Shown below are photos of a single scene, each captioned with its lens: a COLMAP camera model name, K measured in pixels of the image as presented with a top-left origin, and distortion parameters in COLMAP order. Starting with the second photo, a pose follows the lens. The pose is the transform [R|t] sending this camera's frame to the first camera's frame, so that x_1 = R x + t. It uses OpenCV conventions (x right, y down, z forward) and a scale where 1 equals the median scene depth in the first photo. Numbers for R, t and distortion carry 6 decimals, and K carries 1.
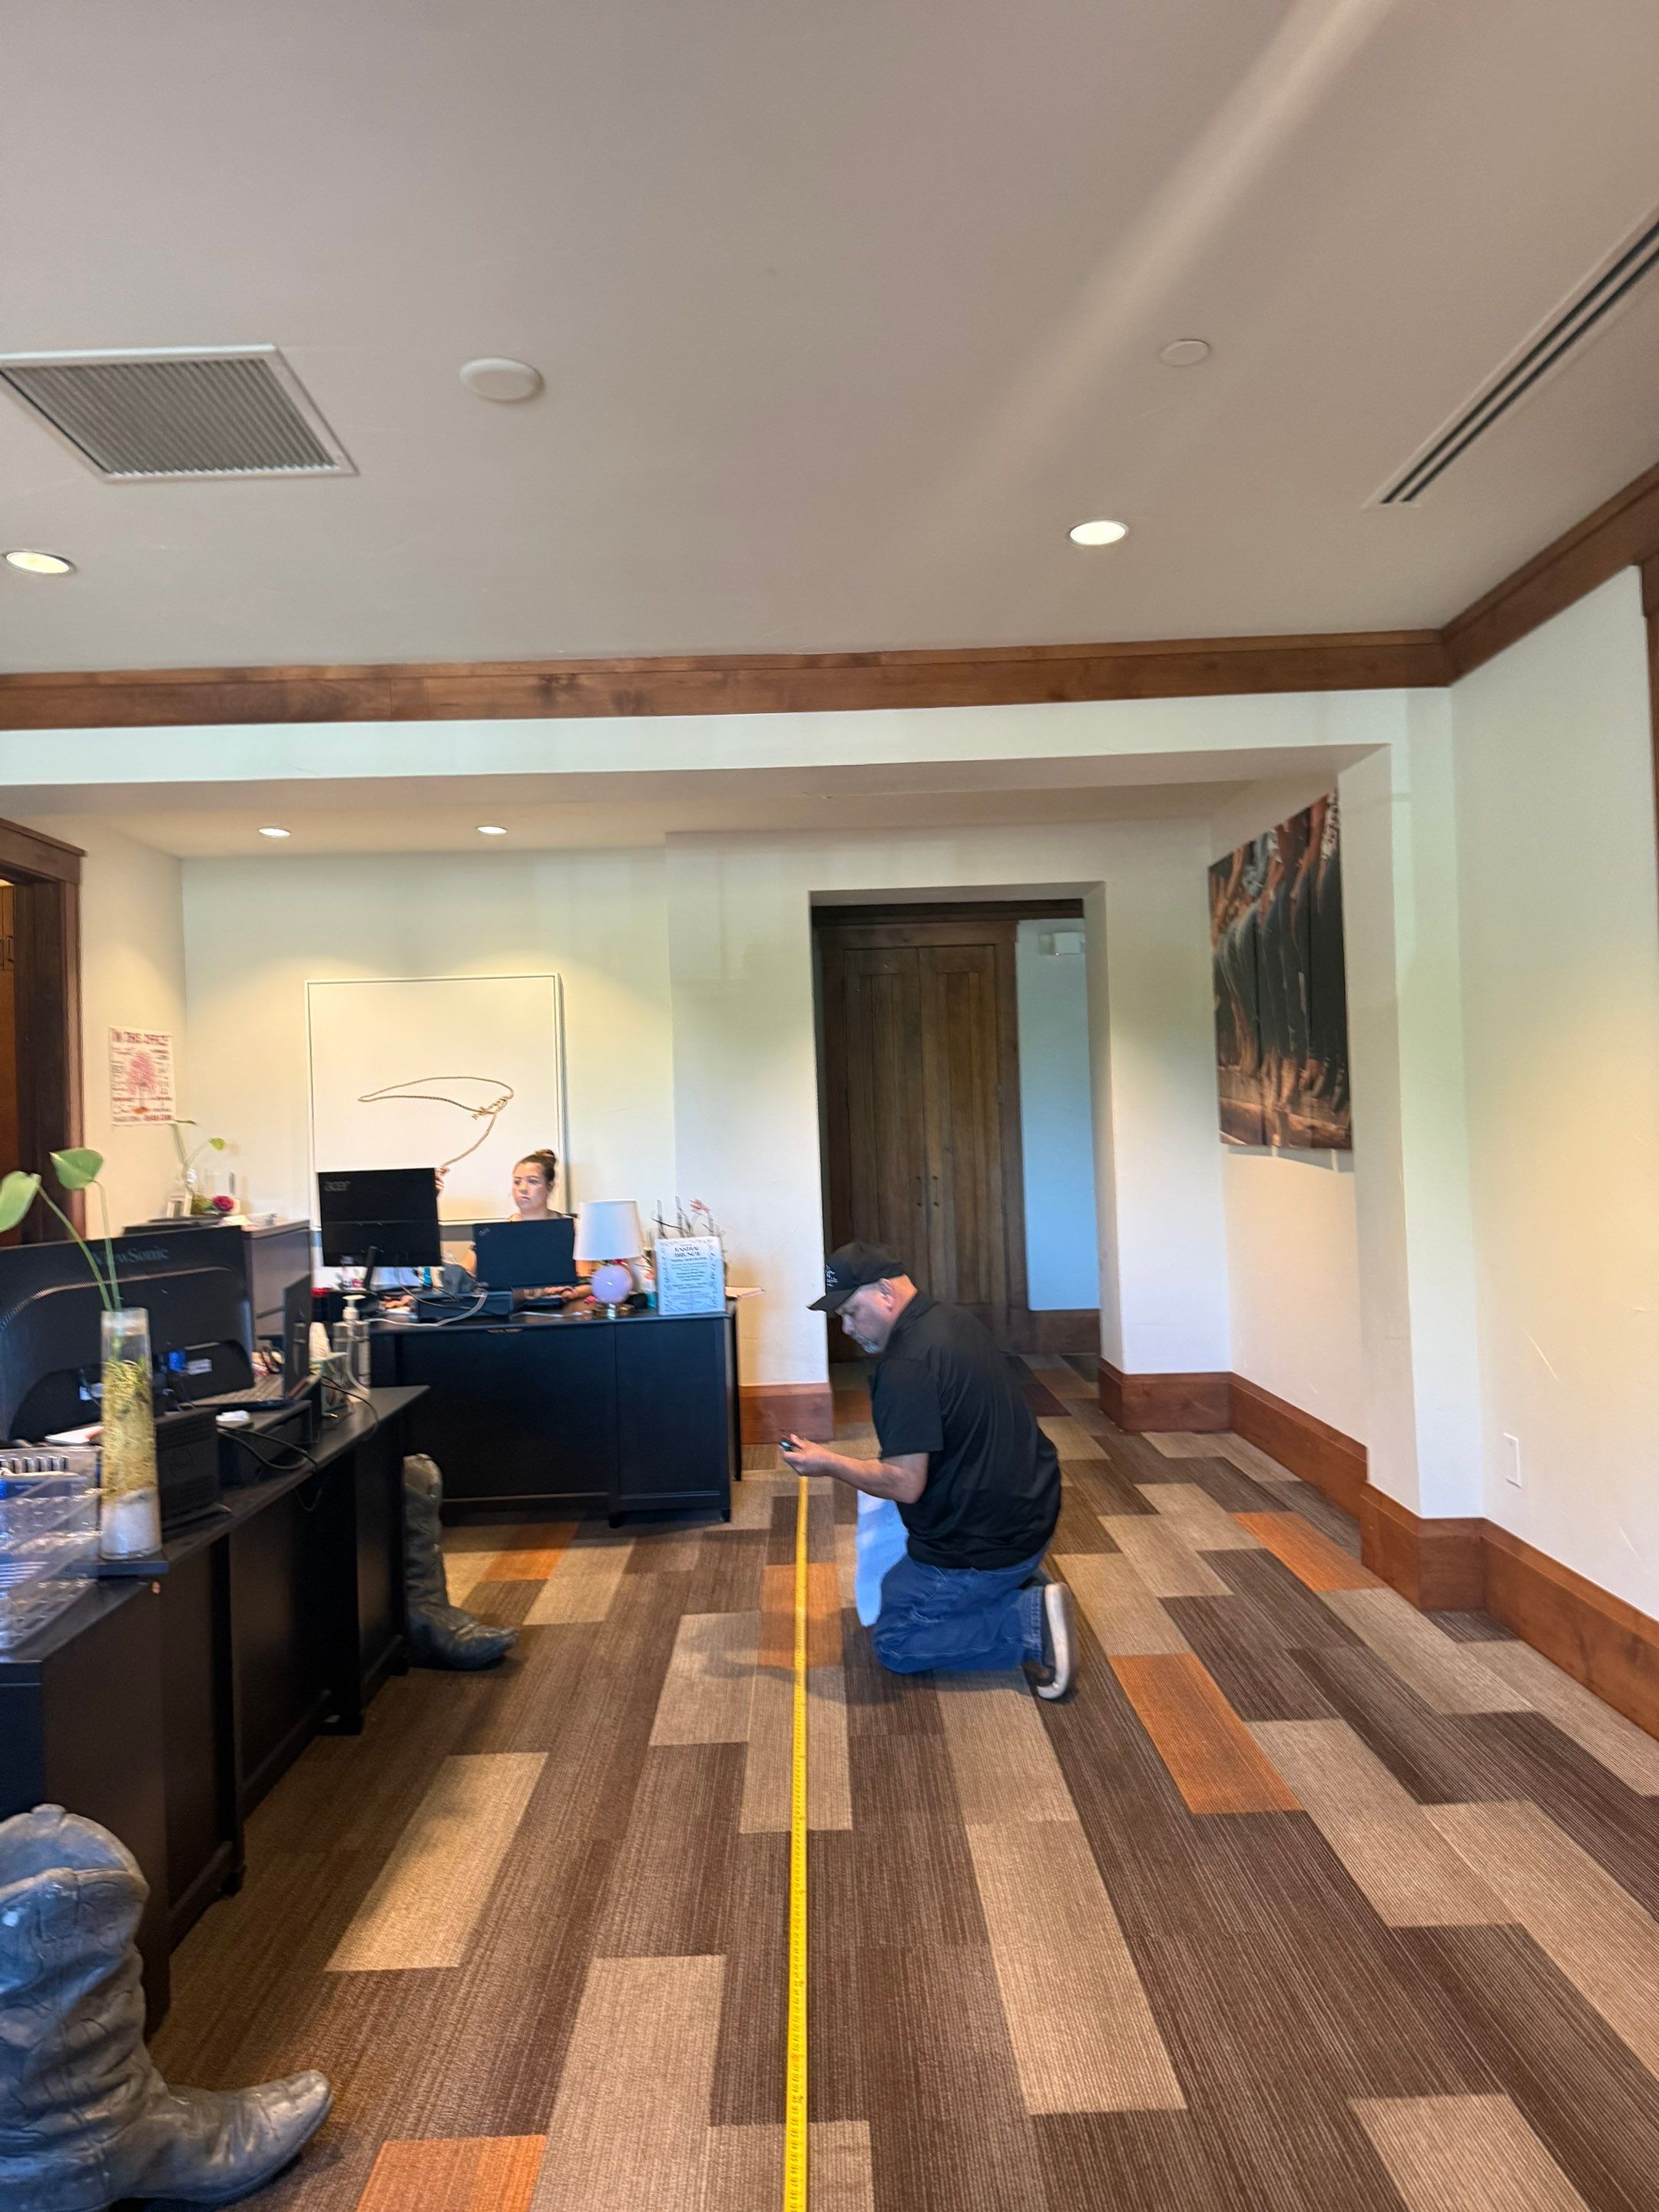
lens RADIAL K [[1564.5, 0, 827.9], [0, 1564.5, 1082.5], [0, 0, 1]] dist [0.050213, -0.066396]
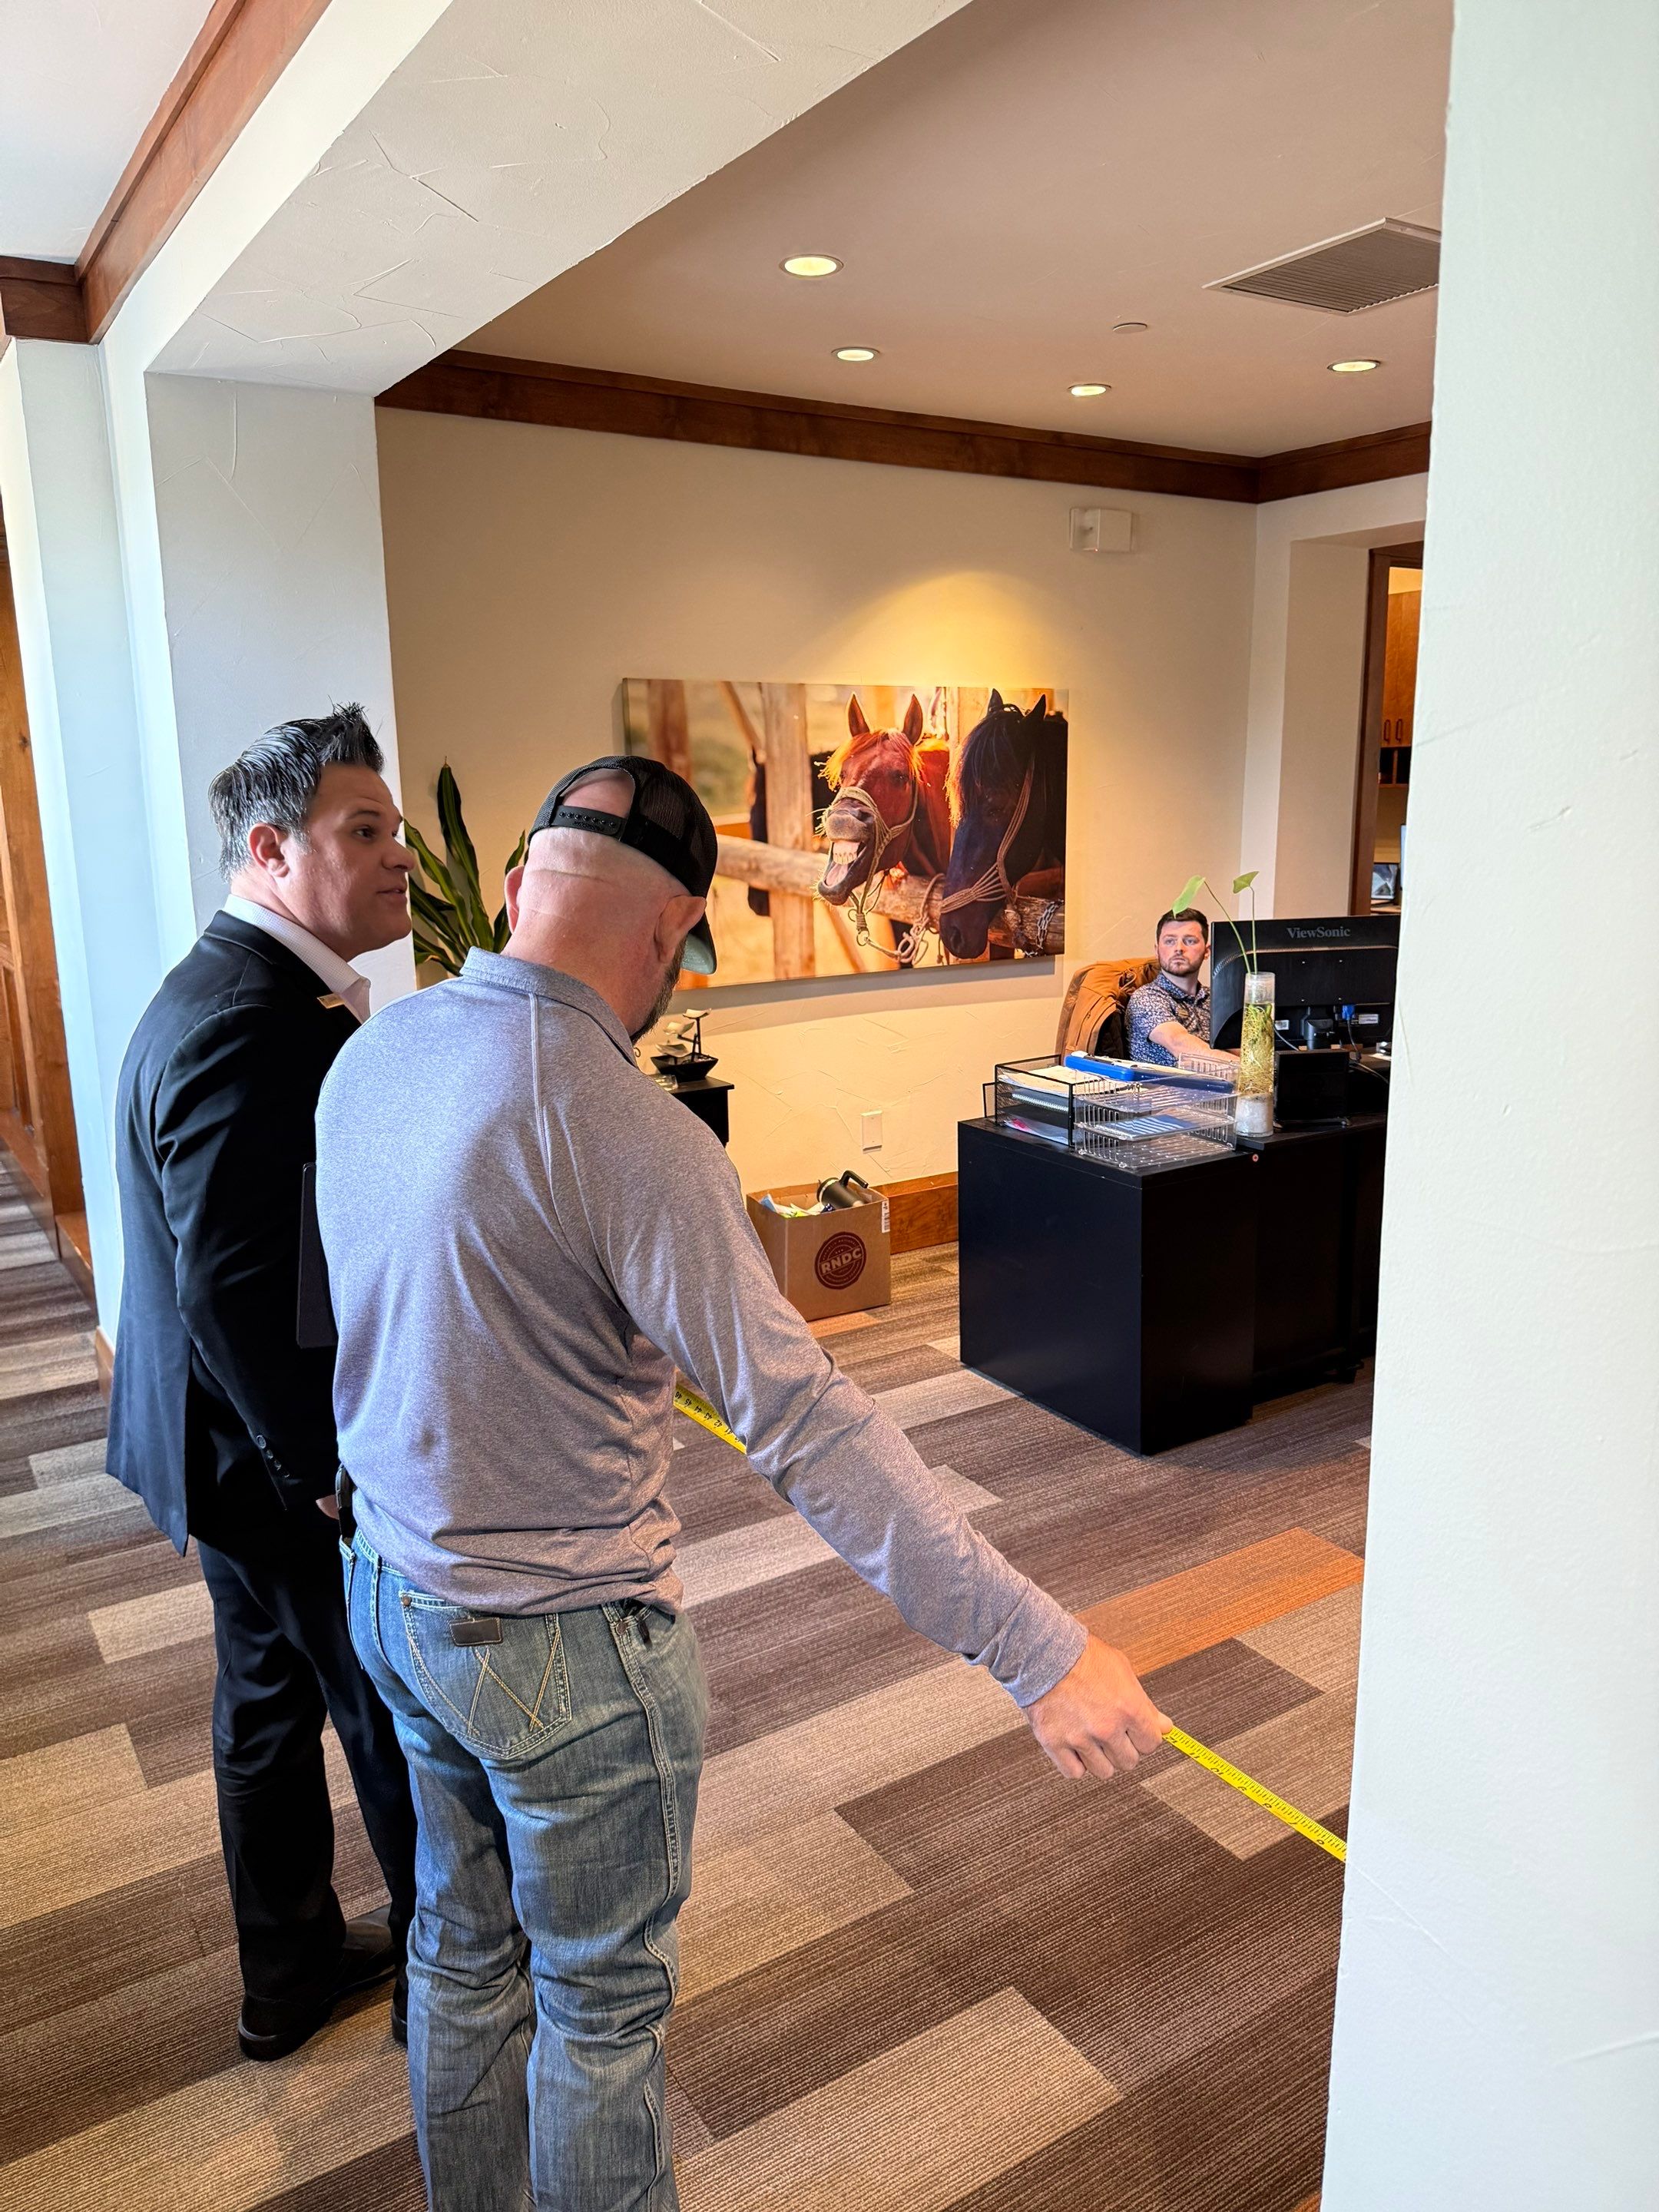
lens RADIAL K [[1551.6, 0, 822.1], [0, 1551.6, 1113.0], [0, 0, 1]] dist [0.156209, -0.294569]
pose [[0.522188, 0.202865, -0.828351, 0.347441], [0.019767, 0.968156, 0.249565, -0.061915], [0.852602, -0.146694, 0.501549, -0.061749]]
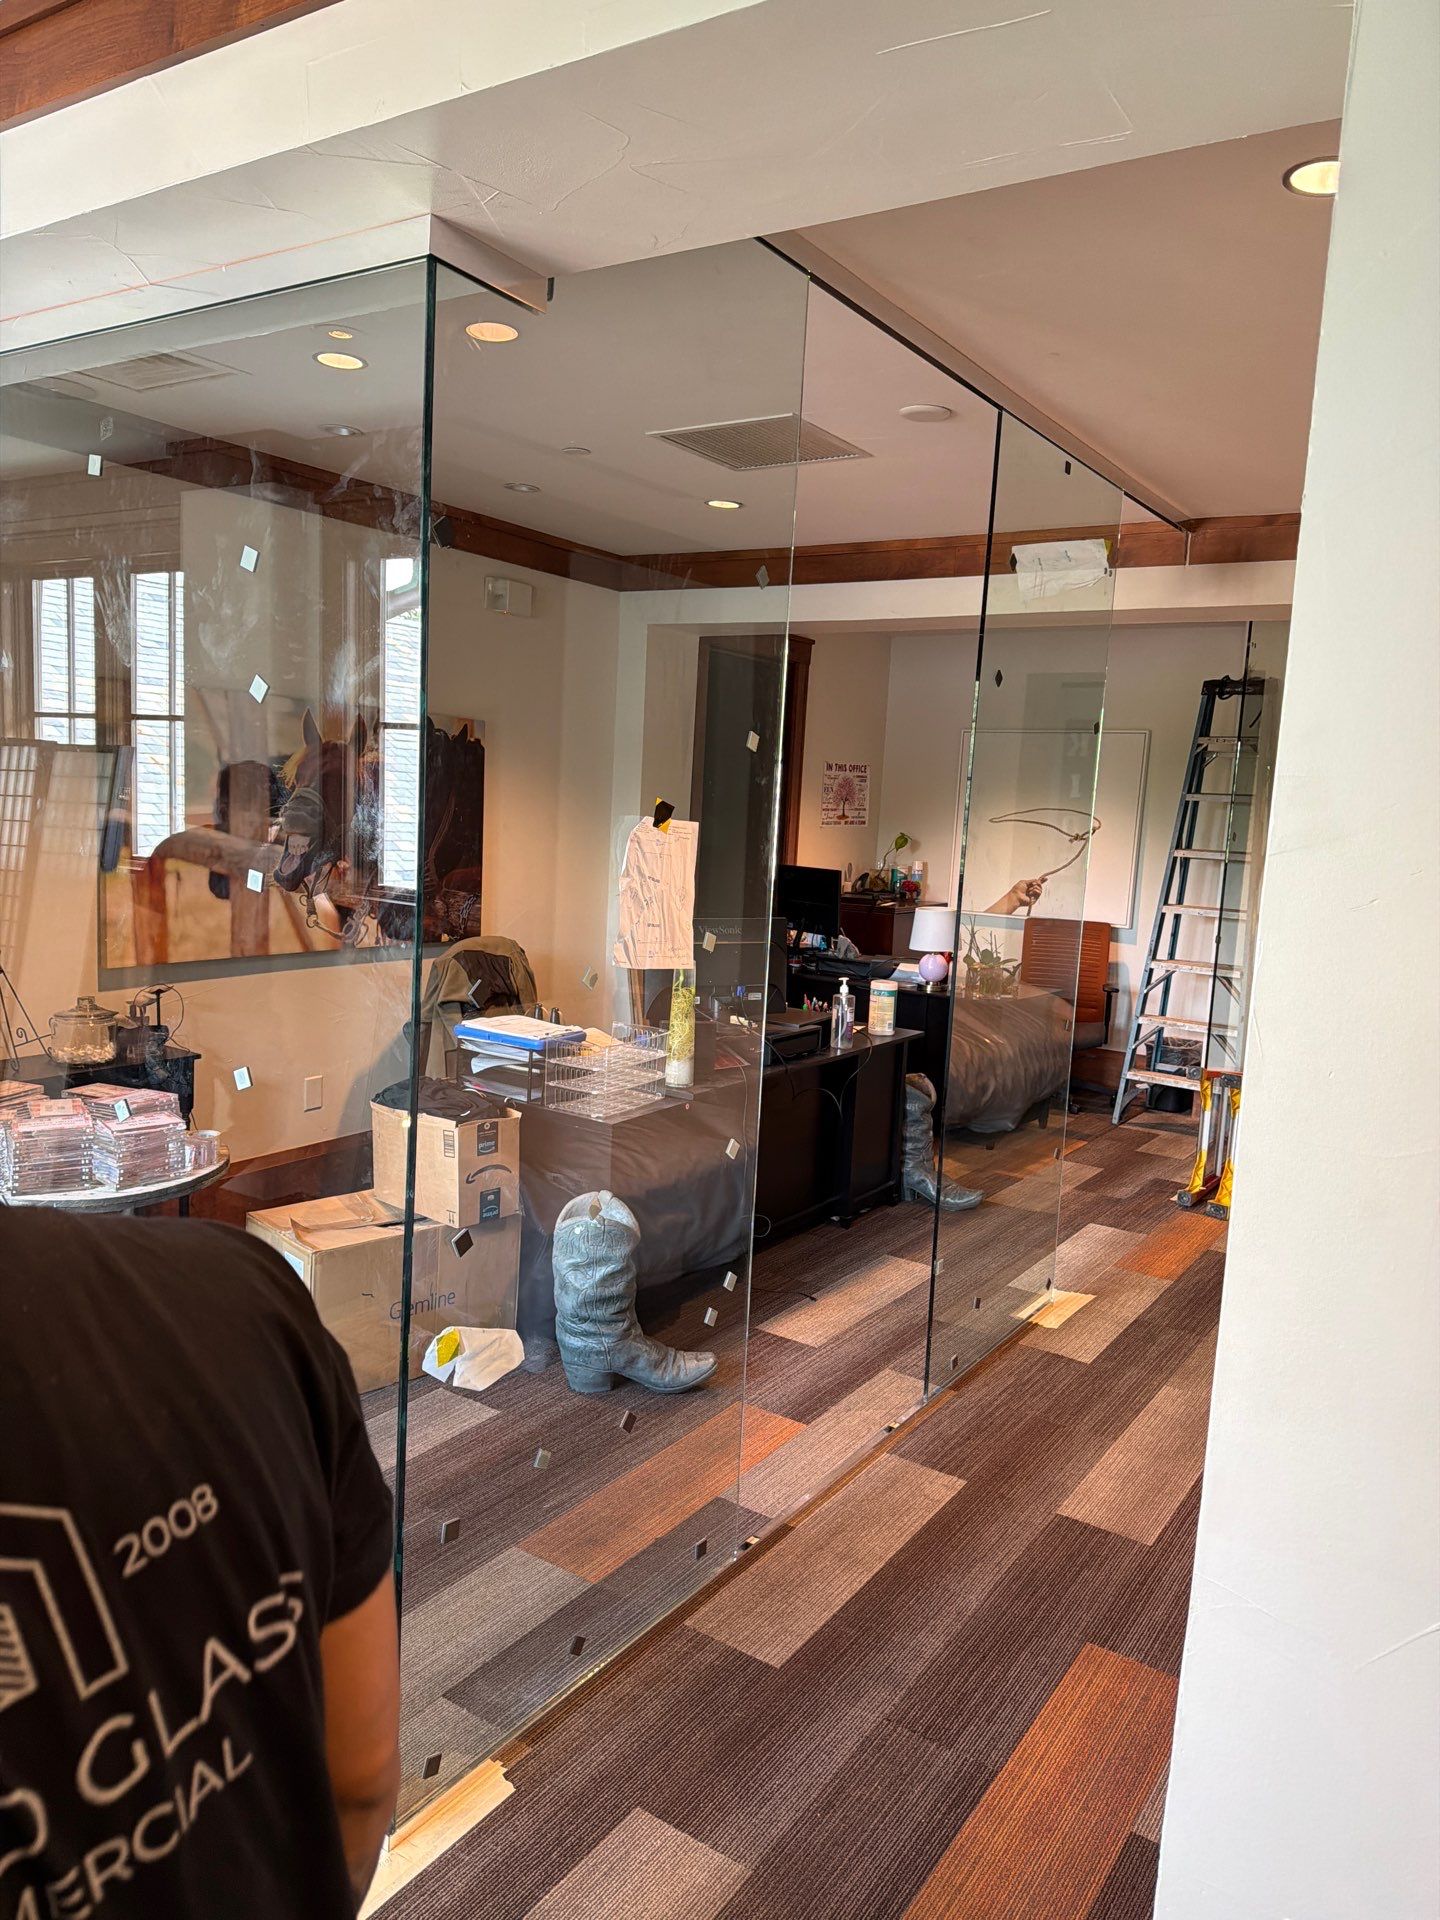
lens RADIAL K [[1346.8, 0, 713.6], [0, 1346.8, 966.1], [0, 0, 1]] dist [0.156209, -0.294569]
pose [[0.821360, 0.148198, -0.550823, 0.282309], [-0.066958, 0.984033, 0.164909, -0.071024], [0.566467, -0.098567, 0.818168, -0.180312]]
